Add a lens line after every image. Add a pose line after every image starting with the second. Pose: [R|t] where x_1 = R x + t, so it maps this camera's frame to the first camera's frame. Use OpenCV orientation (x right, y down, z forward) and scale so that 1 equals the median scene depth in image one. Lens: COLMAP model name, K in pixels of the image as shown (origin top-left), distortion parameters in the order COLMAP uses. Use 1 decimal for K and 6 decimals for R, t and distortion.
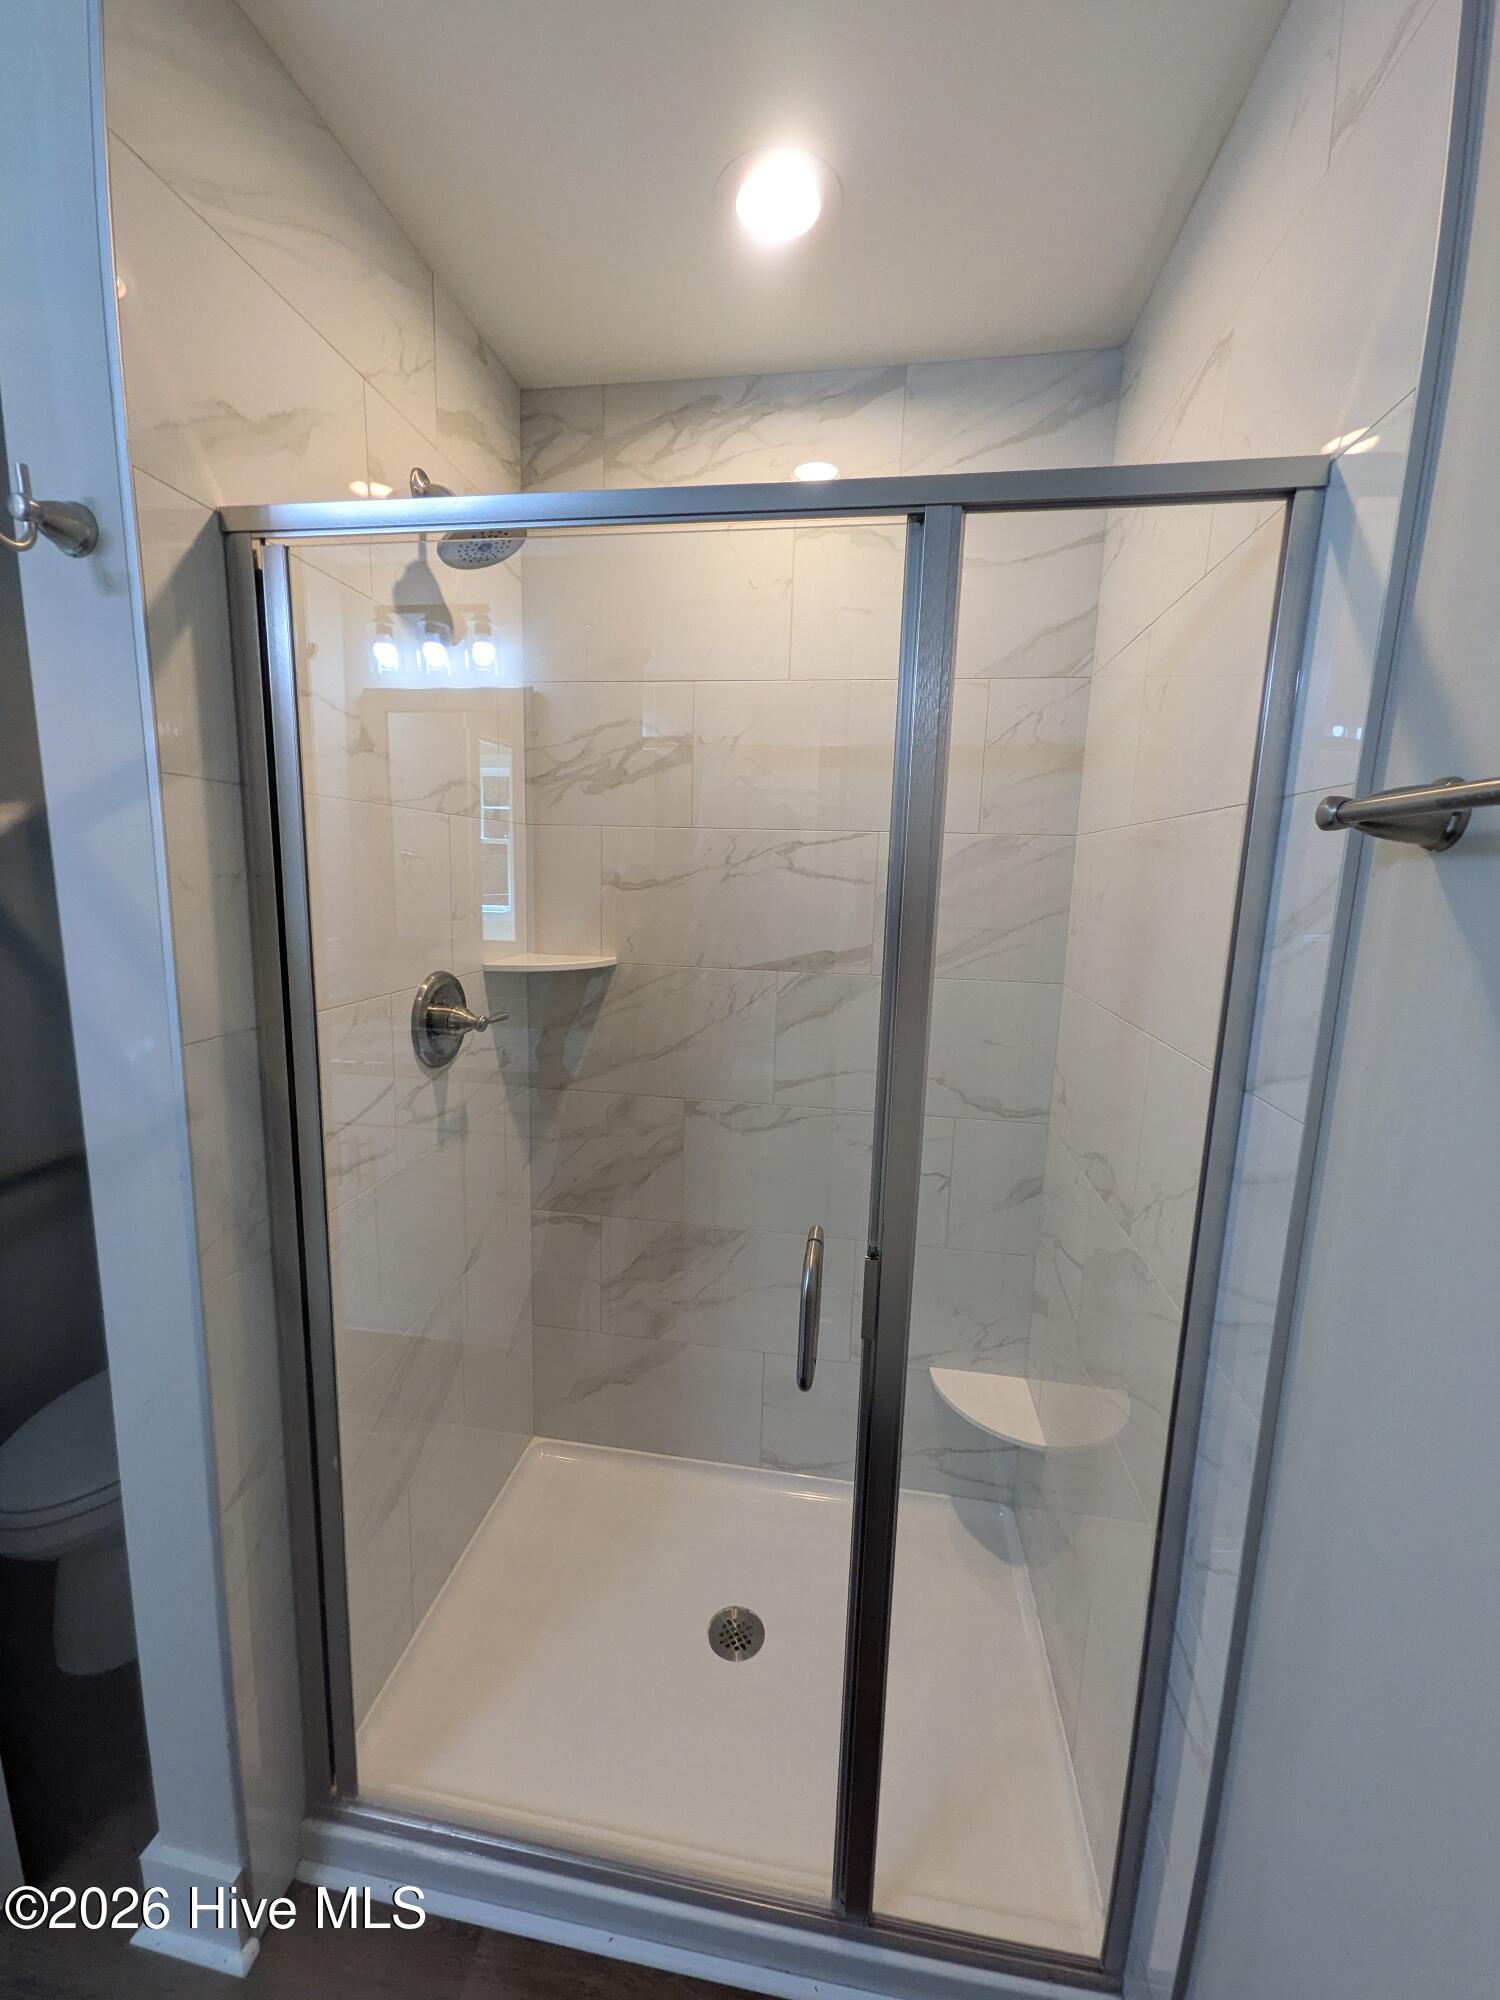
lens RADIAL K [[786.0, 0, 745.7], [0, 786.0, 994.4], [0, 0, 1]] dist [0.001415, -0.000081]
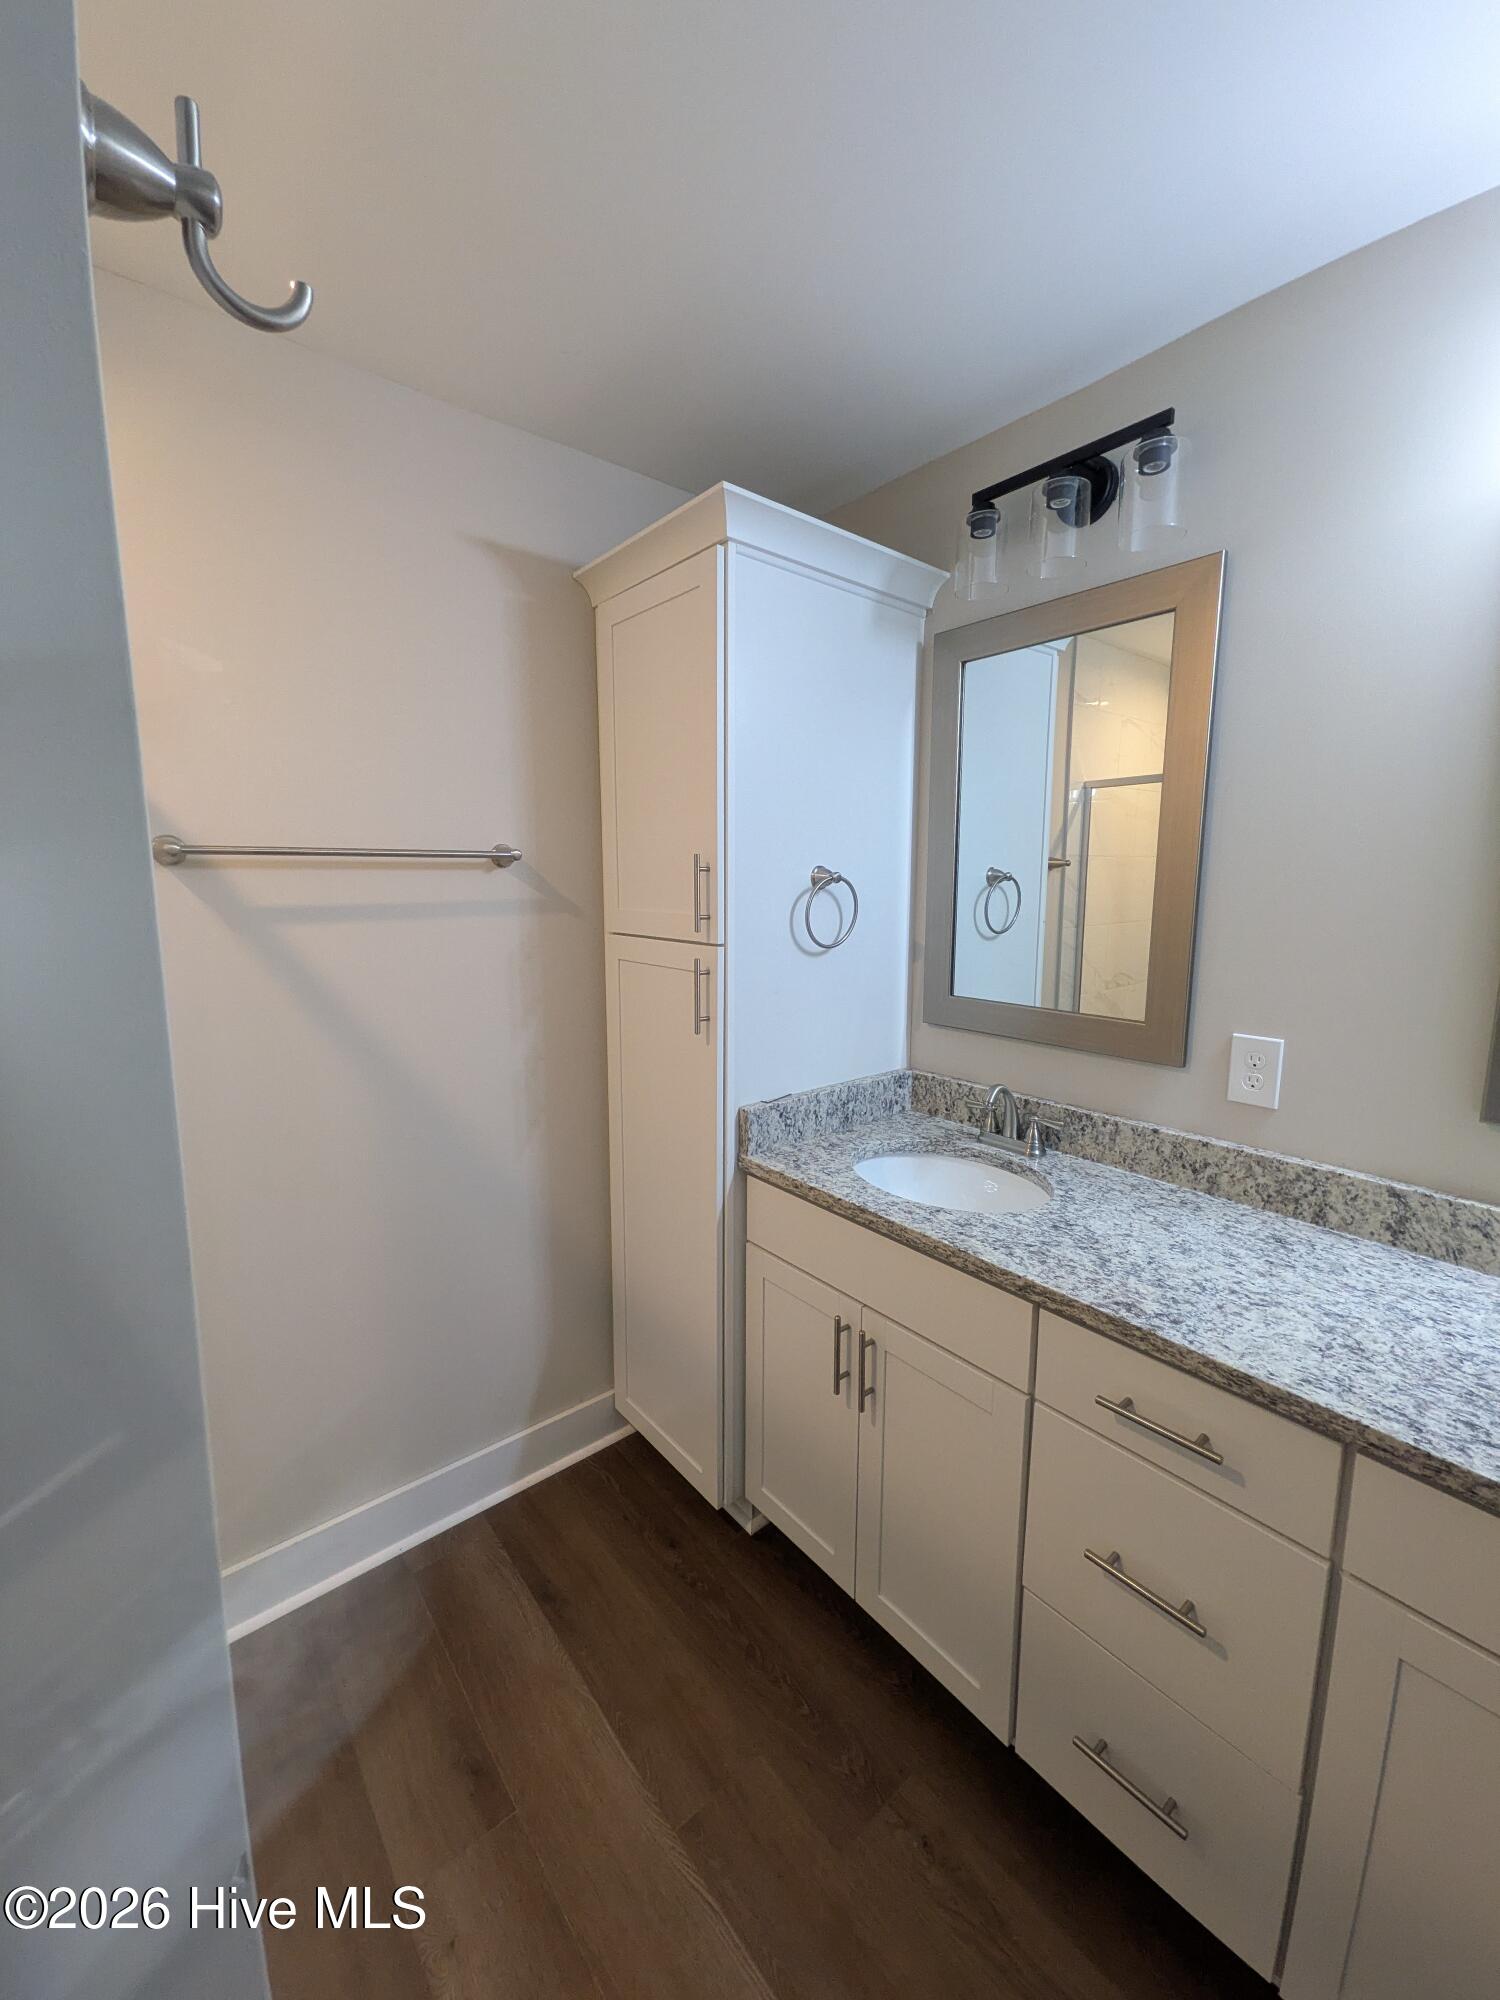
lens RADIAL K [[787.2, 0, 748.3], [0, 787.2, 994.6], [0, 0, 1]] dist [0.004564, 0.000004]
pose [[-0.748031, -0.126508, 0.651495, -0.738080], [0.078219, 0.958016, 0.275838, -0.120646], [-0.659038, 0.257295, -0.706730, 0.593037]]
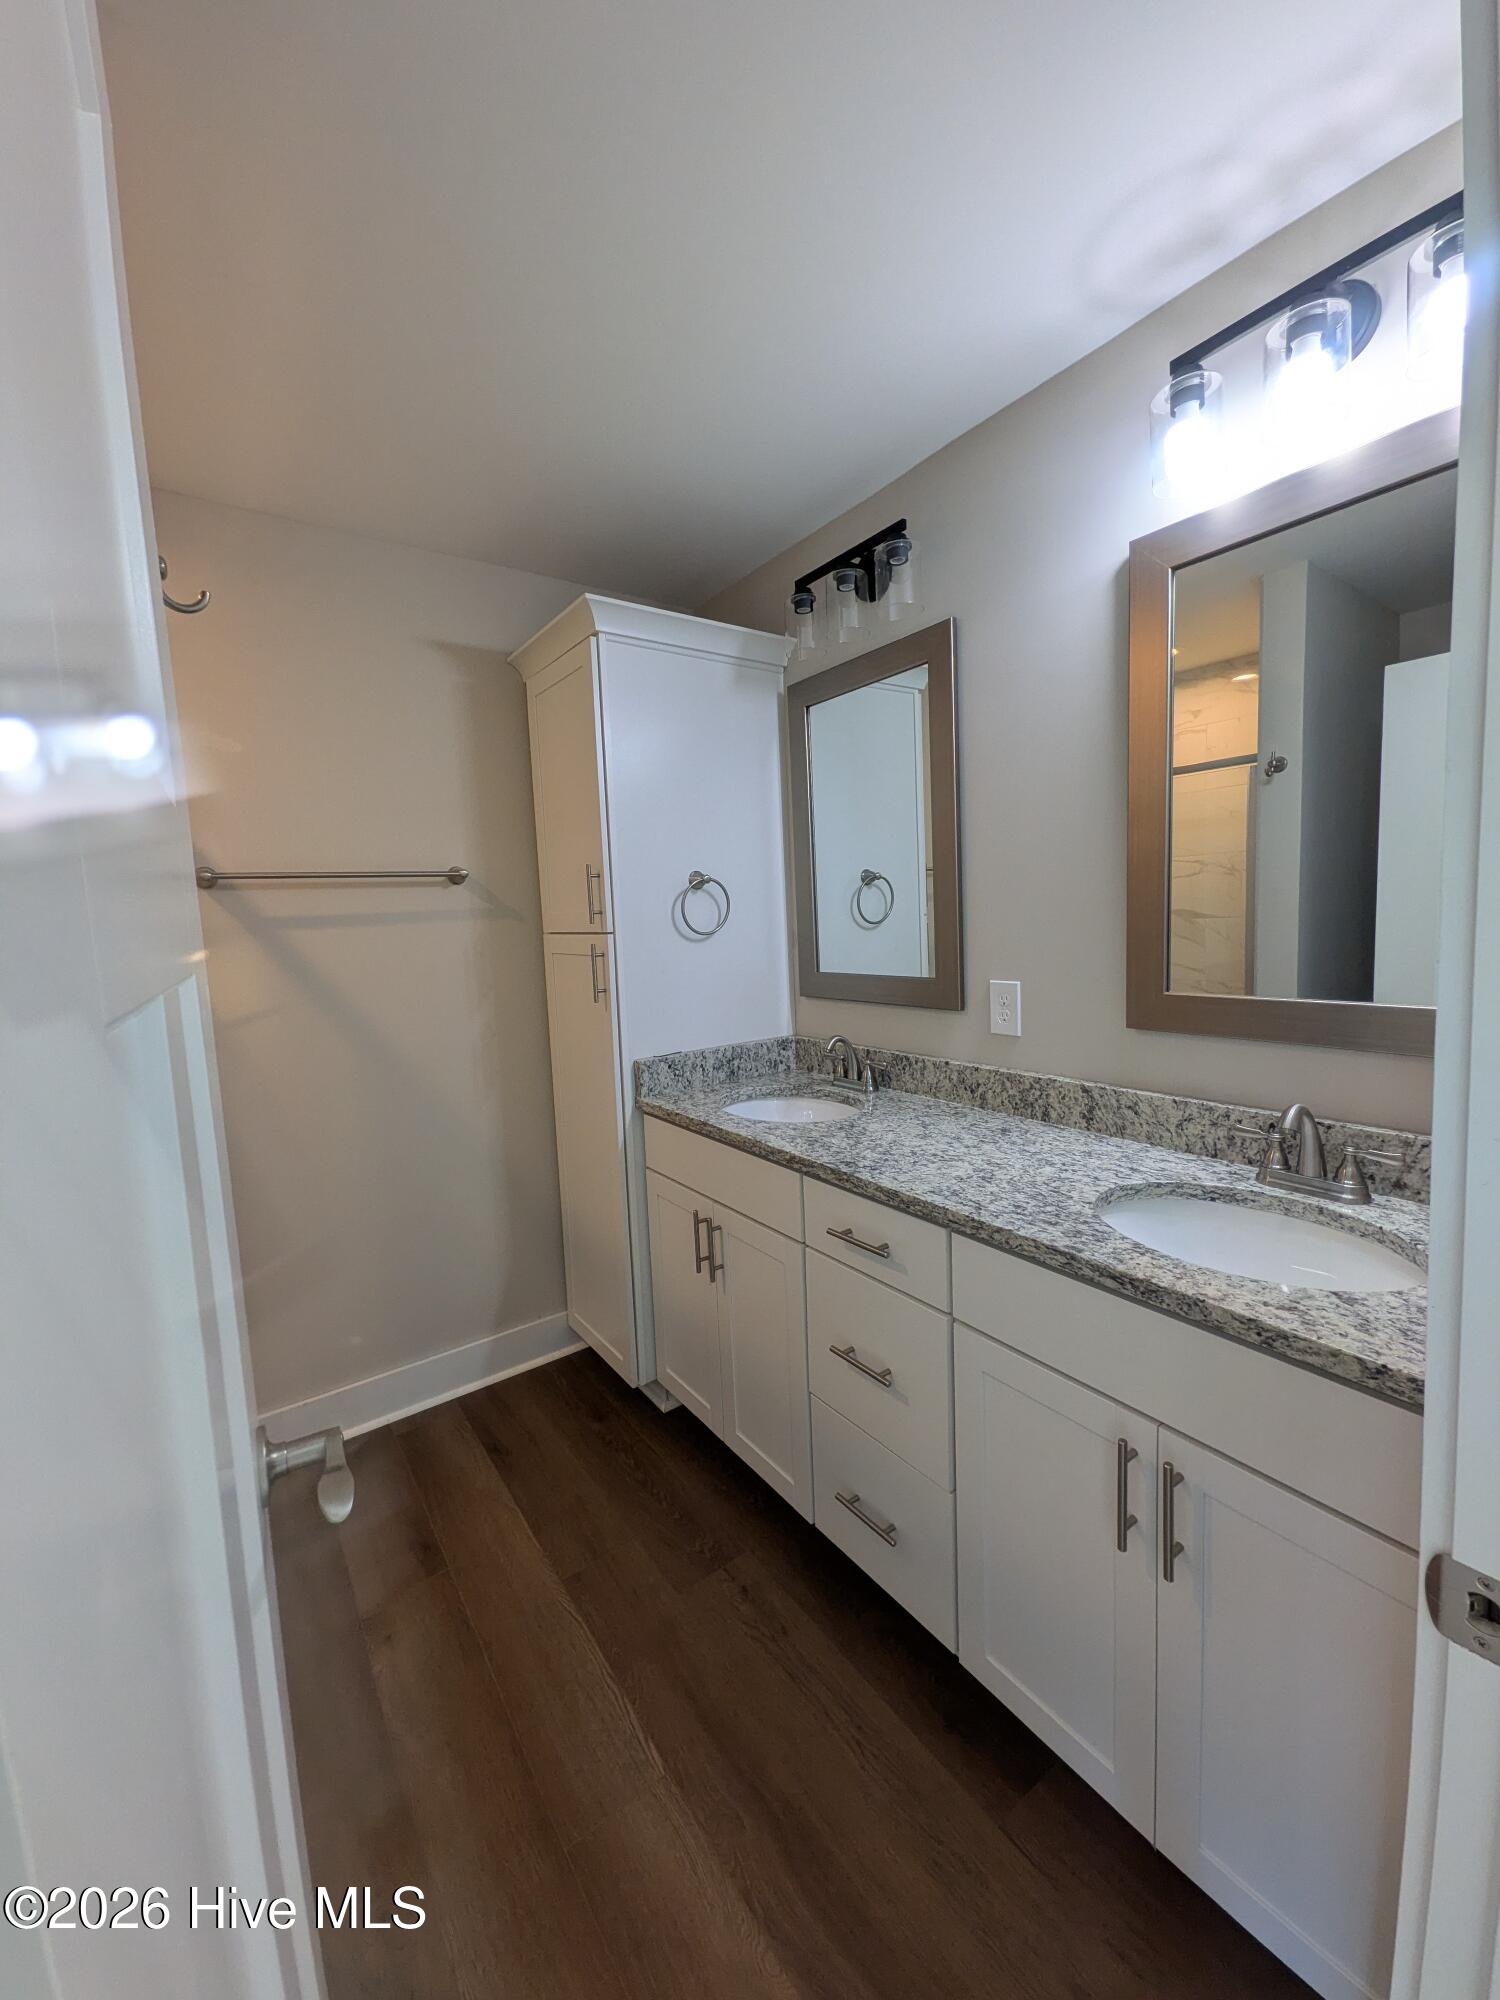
lens RADIAL K [[787.2, 0, 748.3], [0, 787.2, 994.6], [0, 0, 1]] dist [0.004564, 0.000004]
pose [[-0.701149, -0.071260, 0.709445, -1.151099], [0.130869, 0.965229, 0.226290, -0.074684], [-0.700902, 0.251507, -0.667444, 0.631202]]
